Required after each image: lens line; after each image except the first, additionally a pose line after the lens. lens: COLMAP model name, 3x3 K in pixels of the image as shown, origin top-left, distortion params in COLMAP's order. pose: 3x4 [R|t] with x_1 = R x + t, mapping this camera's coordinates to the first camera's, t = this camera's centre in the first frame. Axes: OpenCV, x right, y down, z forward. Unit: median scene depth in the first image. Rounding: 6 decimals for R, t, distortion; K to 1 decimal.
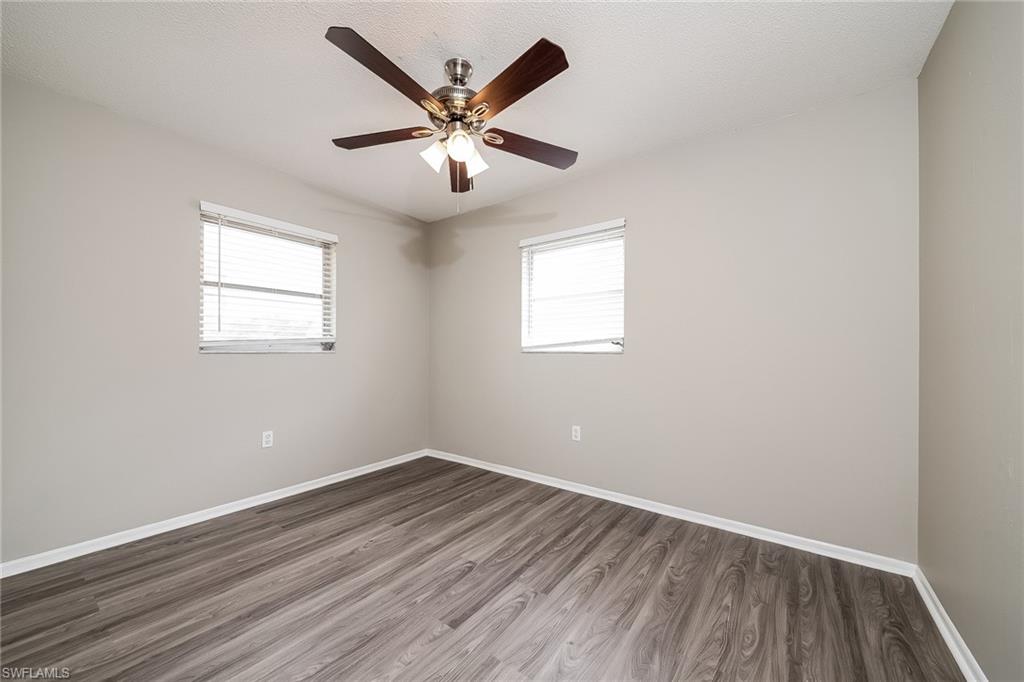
lens RADIAL K [[375.6, 0, 508.1], [0, 375.6, 342.6], [0, 0, 1]] dist [0.001352, -0.000225]
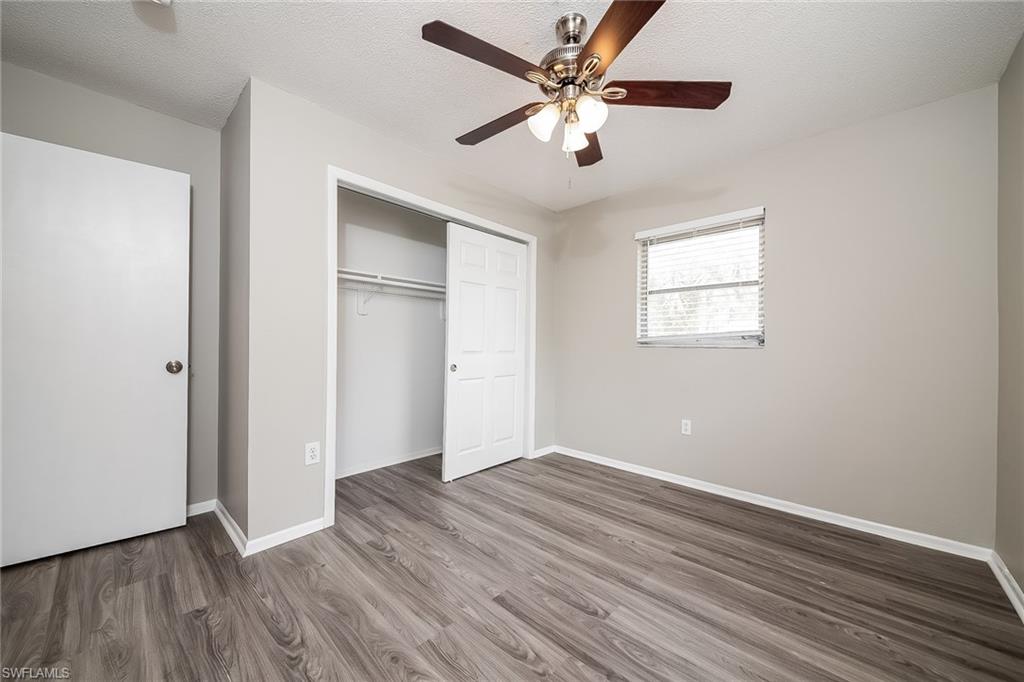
lens RADIAL K [[375.6, 0, 508.1], [0, 375.6, 342.6], [0, 0, 1]] dist [0.001352, -0.000225]
pose [[-0.110412, -0.001173, -0.993885, 0.624982], [0.005355, 0.999984, -0.001775, 0.016200], [0.993871, -0.005519, -0.110404, 0.785461]]
